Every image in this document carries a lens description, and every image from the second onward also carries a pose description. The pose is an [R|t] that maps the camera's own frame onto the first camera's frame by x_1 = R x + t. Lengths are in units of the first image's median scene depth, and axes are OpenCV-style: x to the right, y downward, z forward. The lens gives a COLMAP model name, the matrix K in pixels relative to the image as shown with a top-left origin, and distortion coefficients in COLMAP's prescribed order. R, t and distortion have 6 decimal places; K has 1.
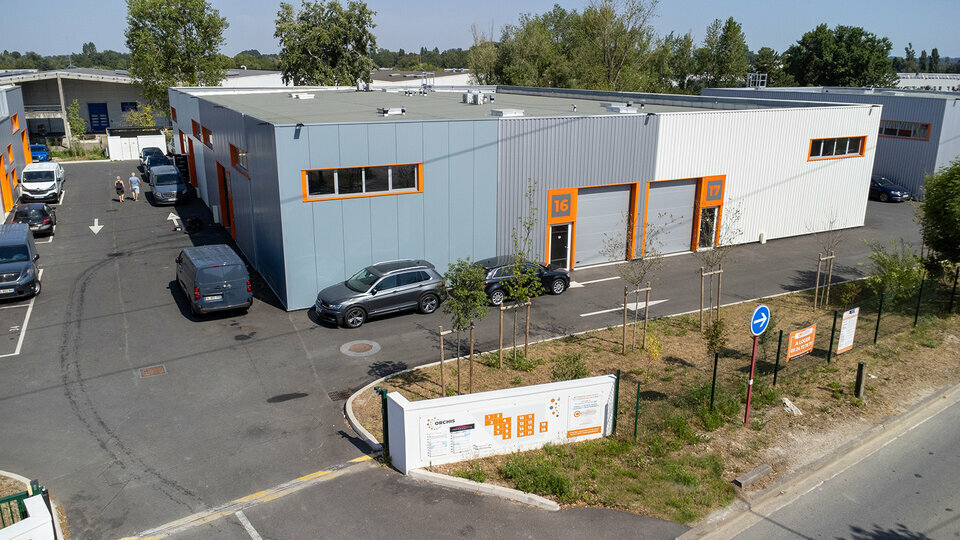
lens RADIAL K [[694.6, 0, 480.0], [0, 694.6, 270.0], [0, 0, 1]] dist [0.032109, -0.052265]
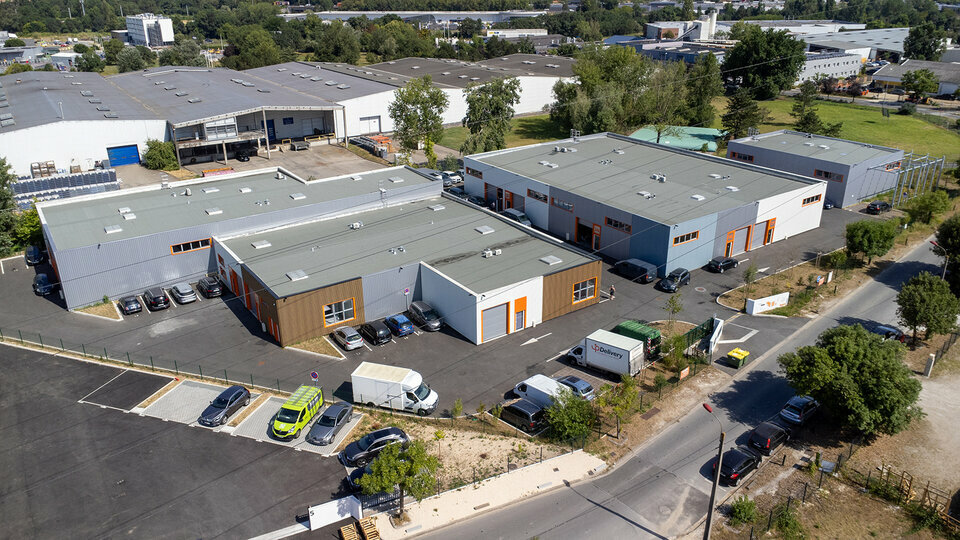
lens RADIAL K [[695.6, 0, 480.0], [0, 695.6, 270.0], [0, 0, 1]] dist [0.032420, -0.000288]
pose [[0.990694, -0.064054, 0.120092, -1.513693], [0.050001, 0.991921, 0.116585, -0.406966], [-0.126590, -0.109495, 0.985893, -2.106072]]
